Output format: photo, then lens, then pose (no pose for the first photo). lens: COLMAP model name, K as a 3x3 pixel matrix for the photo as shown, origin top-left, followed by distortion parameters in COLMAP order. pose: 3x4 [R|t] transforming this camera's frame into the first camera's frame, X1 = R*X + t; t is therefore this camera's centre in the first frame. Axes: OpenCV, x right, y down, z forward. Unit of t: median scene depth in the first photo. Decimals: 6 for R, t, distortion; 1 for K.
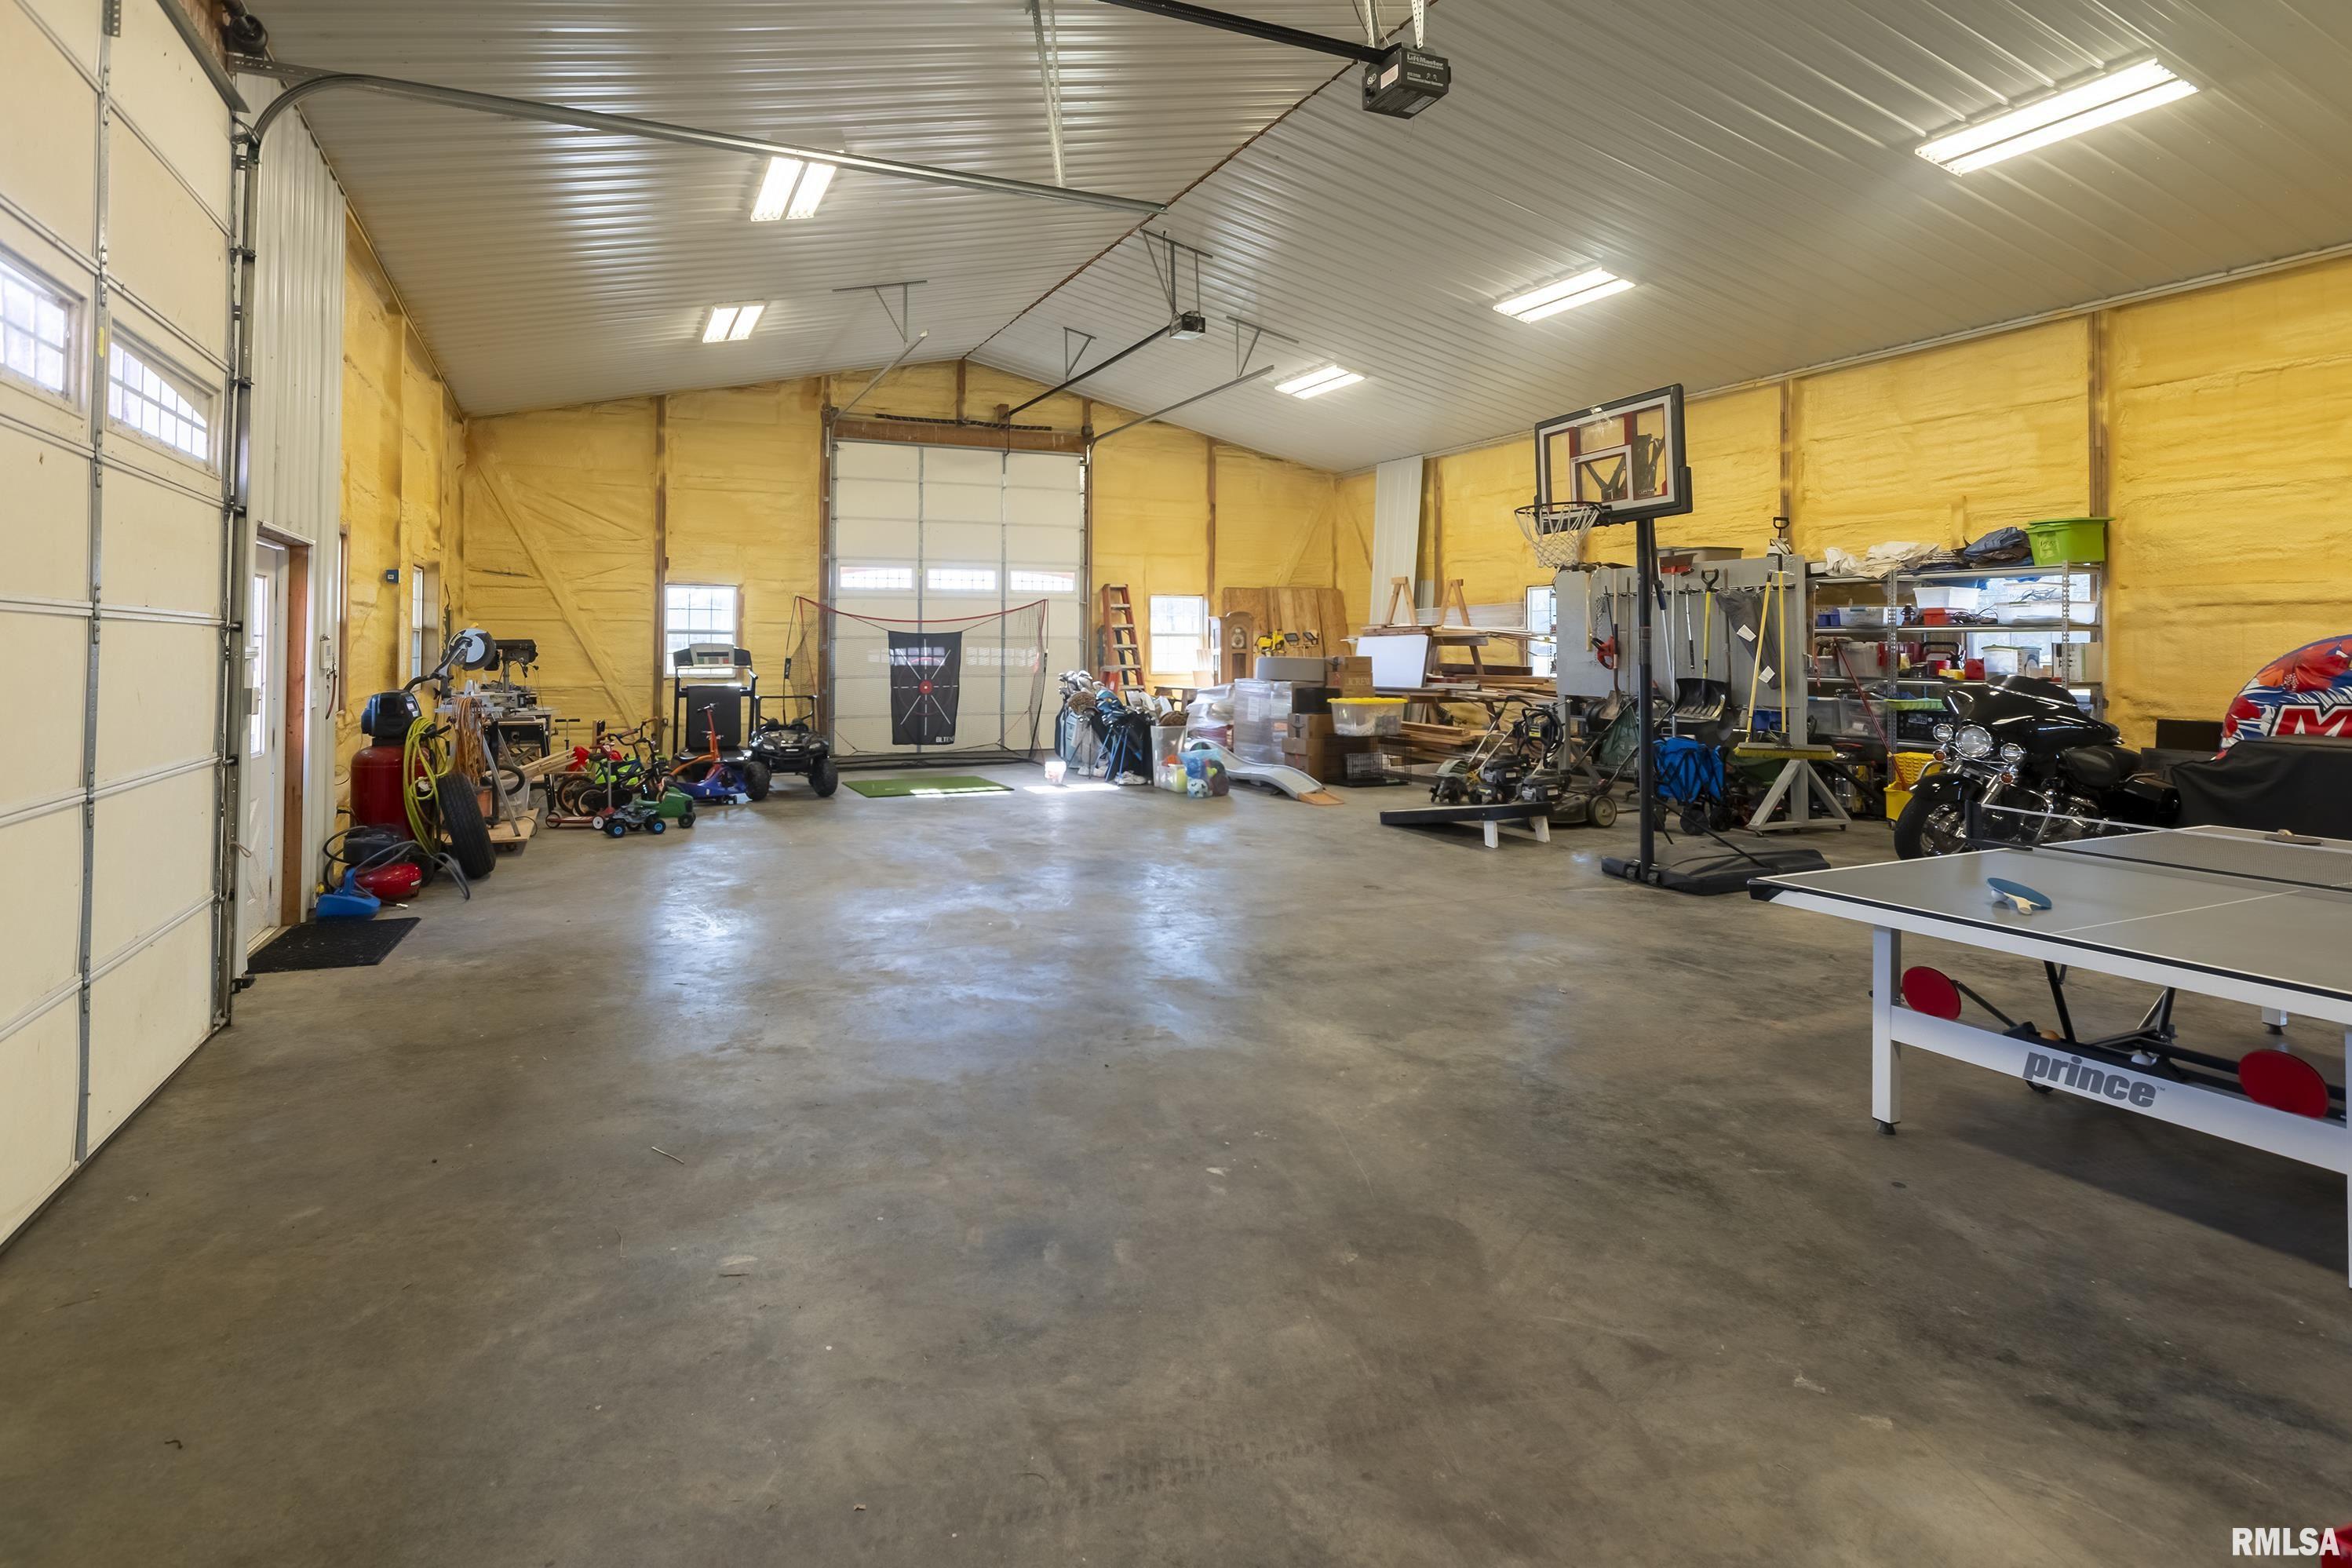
lens RADIAL K [[1021.7, 0, 1051.1], [0, 1021.7, 628.3], [0, 0, 1]] dist [0.003521, -0.000571]
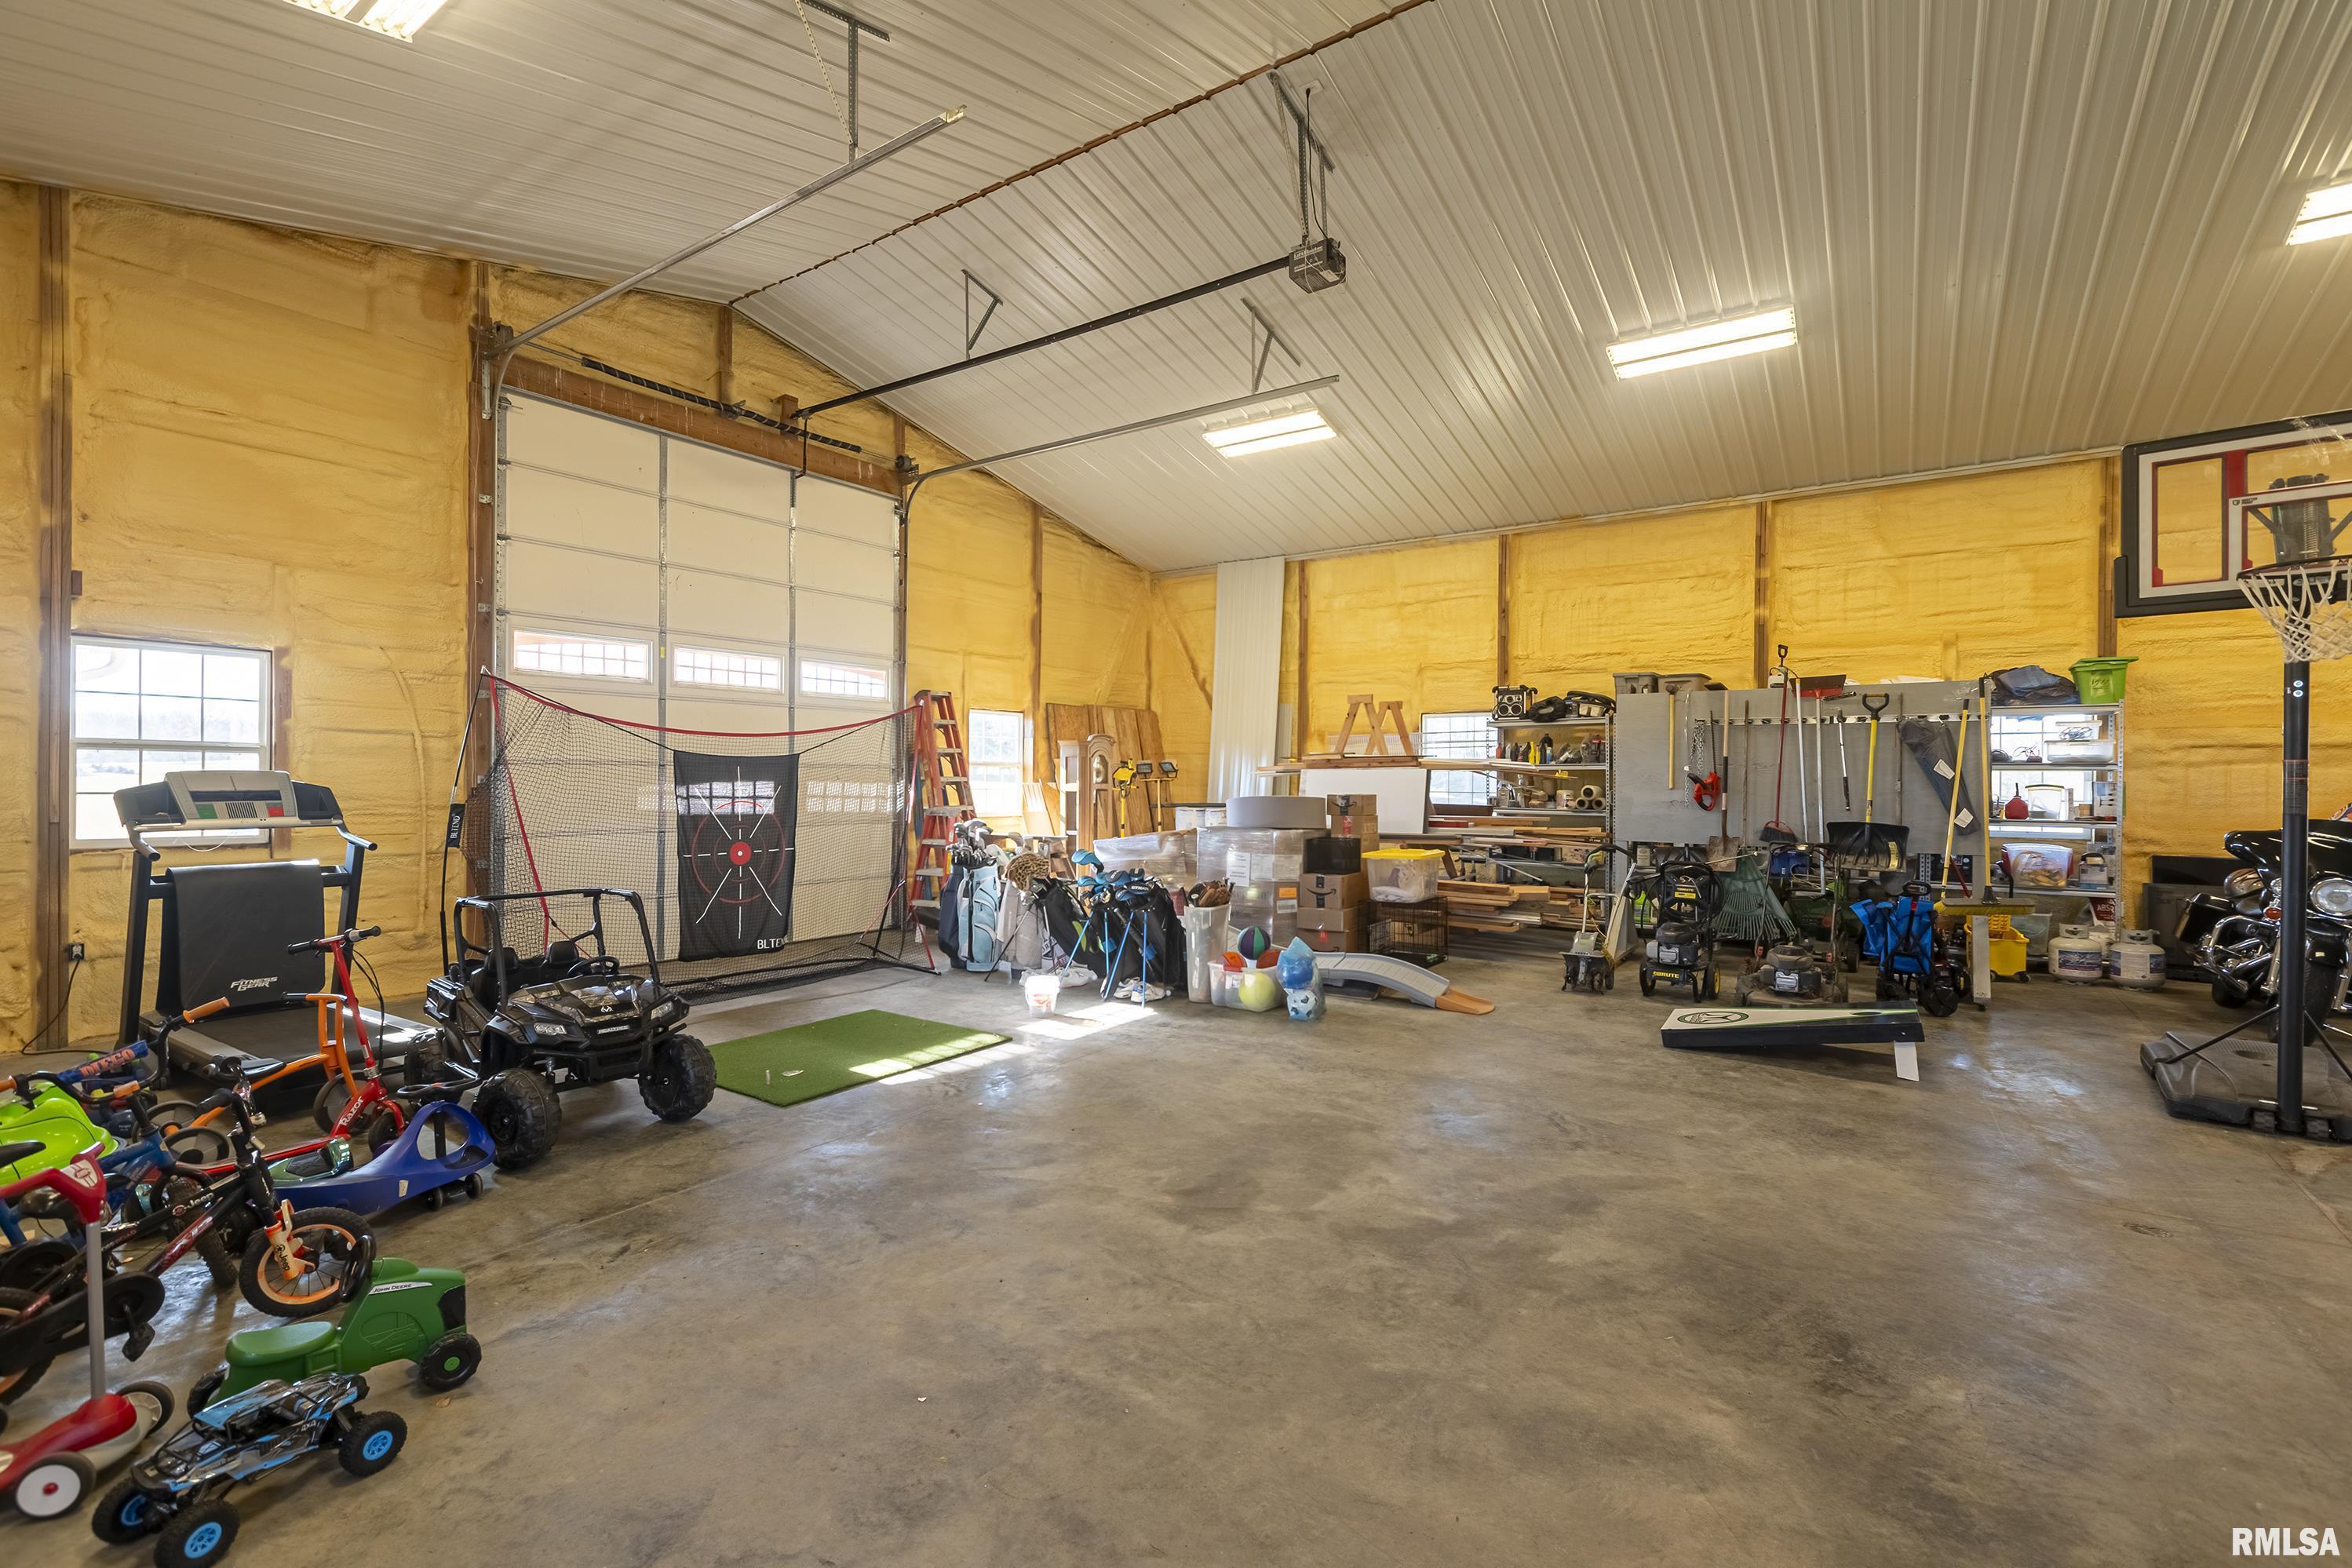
lens RADIAL K [[1021.7, 0, 1156.4], [0, 1021.7, 785.0], [0, 0, 1]] dist [0.003521, -0.000571]
pose [[0.858753, 0.000830, 0.512389, -0.206496], [-0.013832, 0.999672, 0.021561, 0.005347], [-0.512203, -0.025603, 0.858483, 0.393689]]
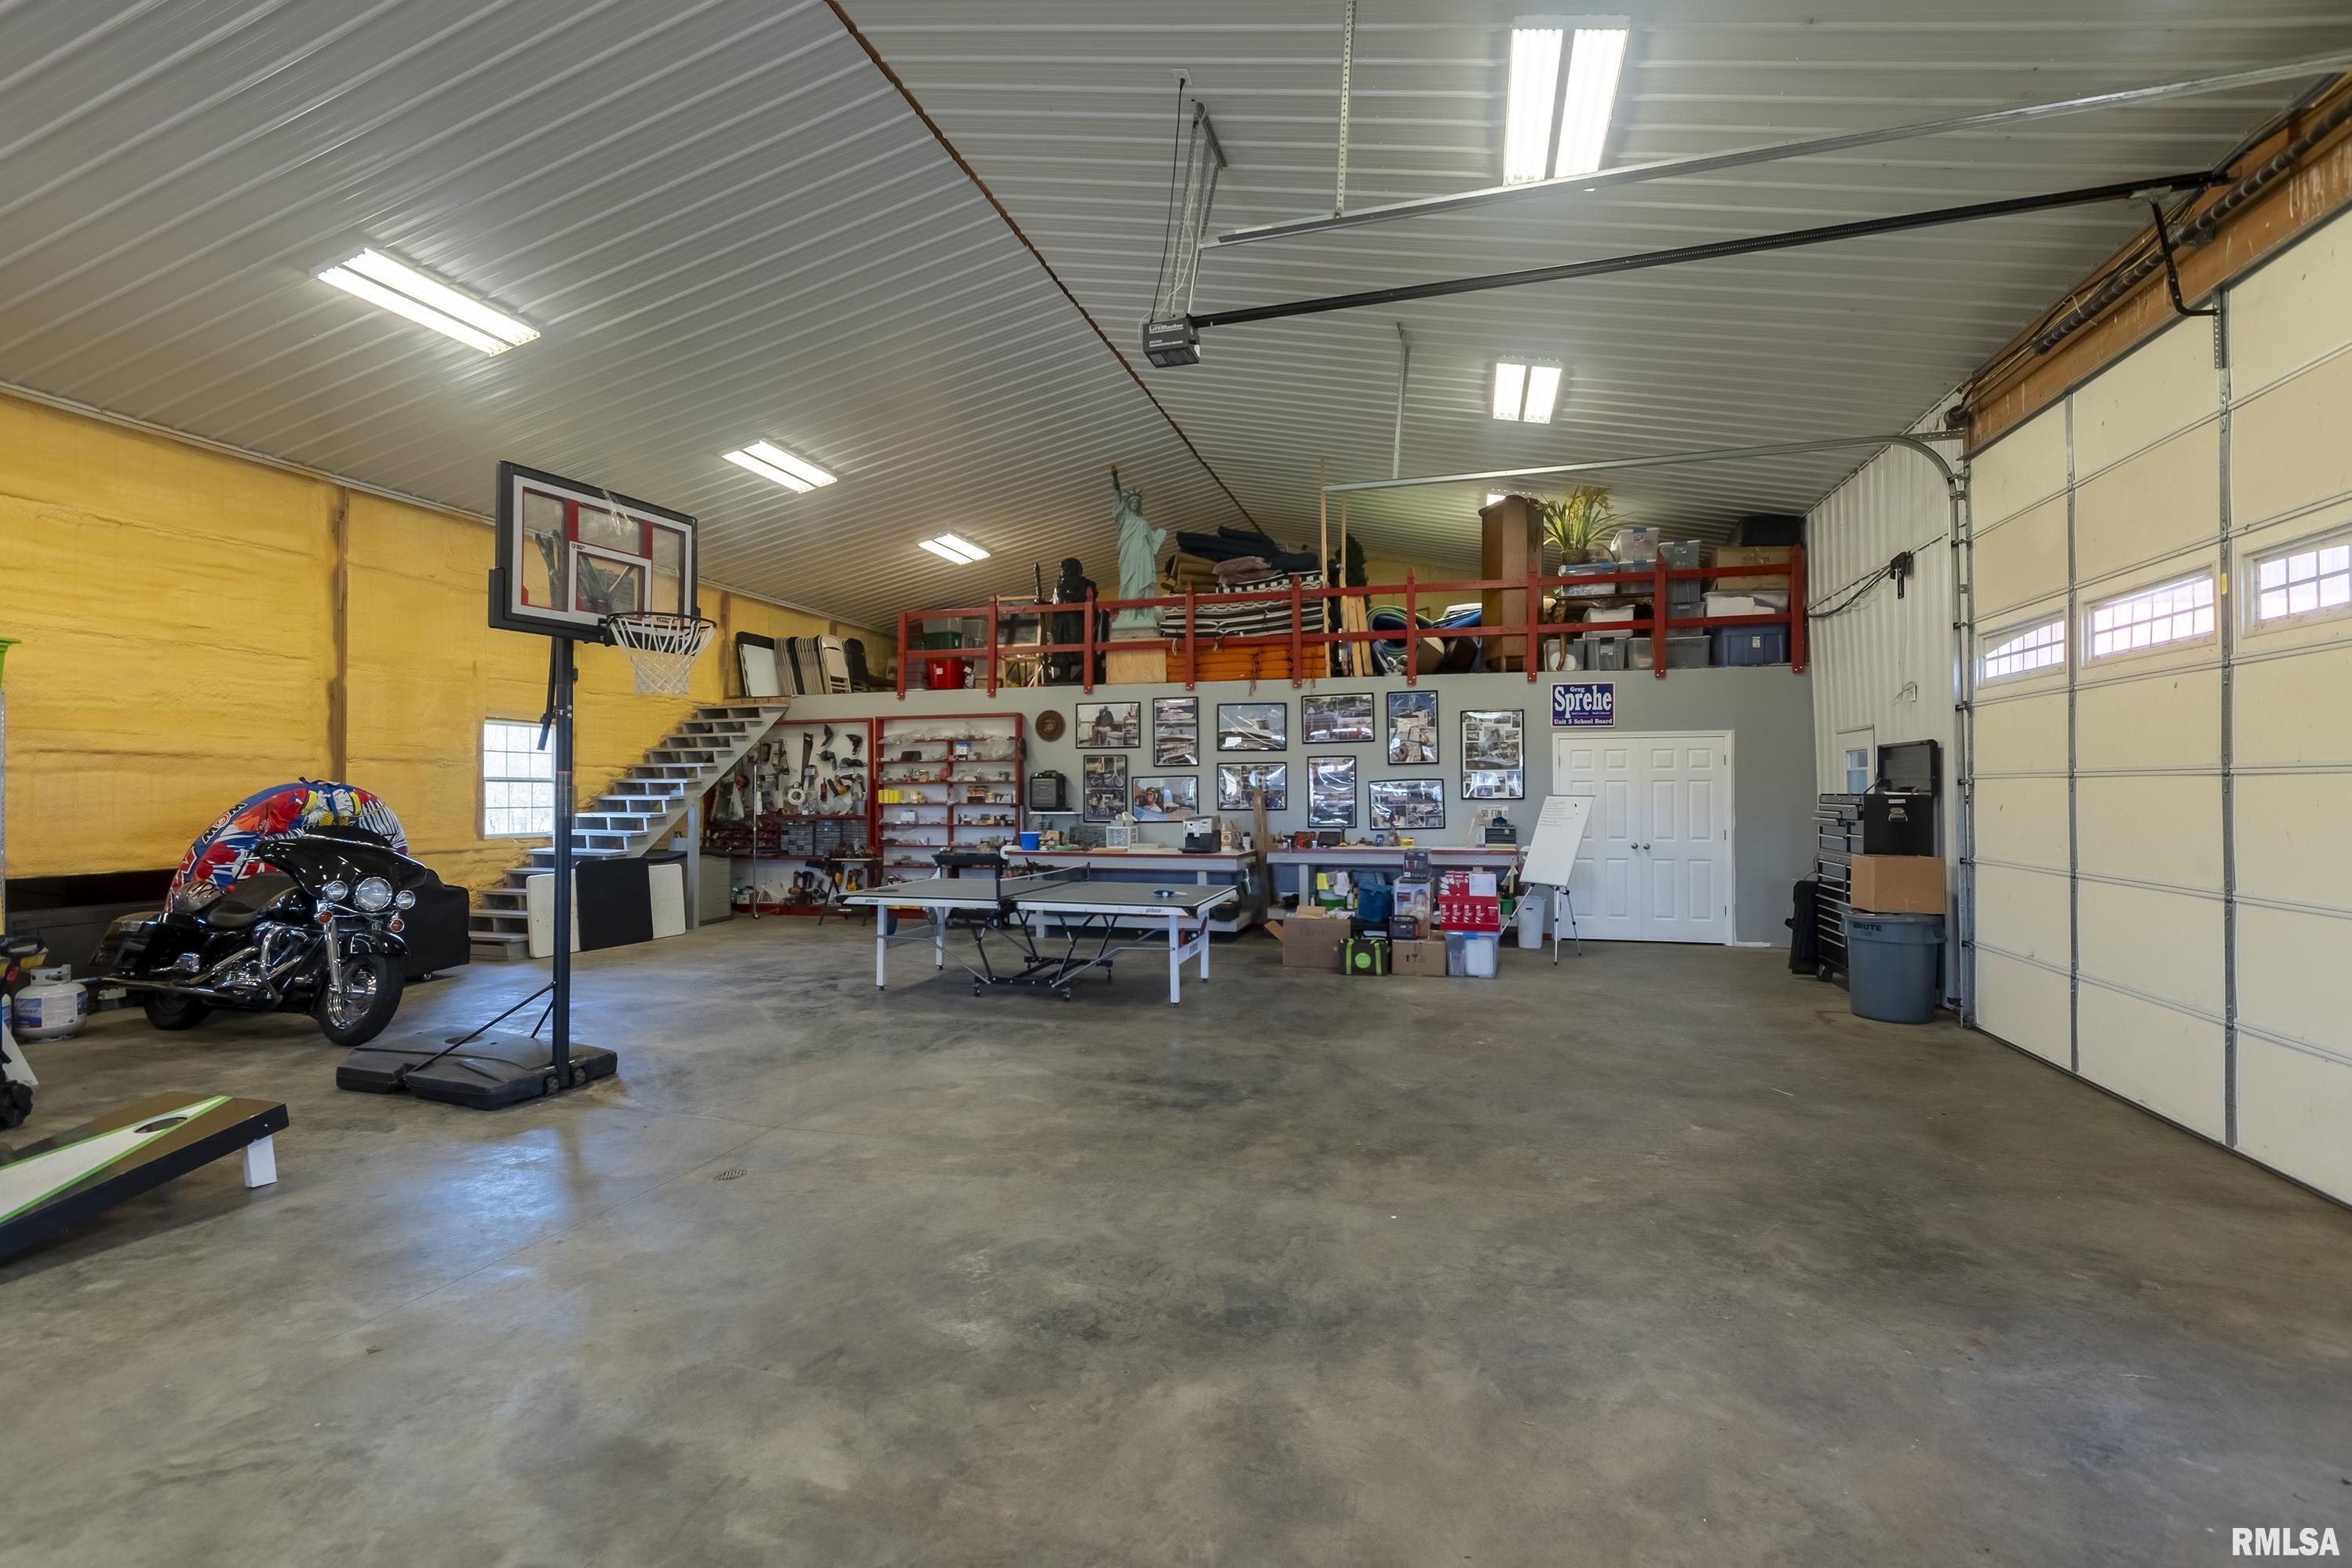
lens RADIAL K [[1021.7, 0, 1178.9], [0, 1021.7, 786.5], [0, 0, 1]] dist [0.003521, -0.000571]
pose [[-0.764333, 0.004342, 0.644807, -0.152677], [-0.009950, 0.999779, -0.018527, 0.010056], [-0.644745, -0.020577, -0.764121, 0.641787]]
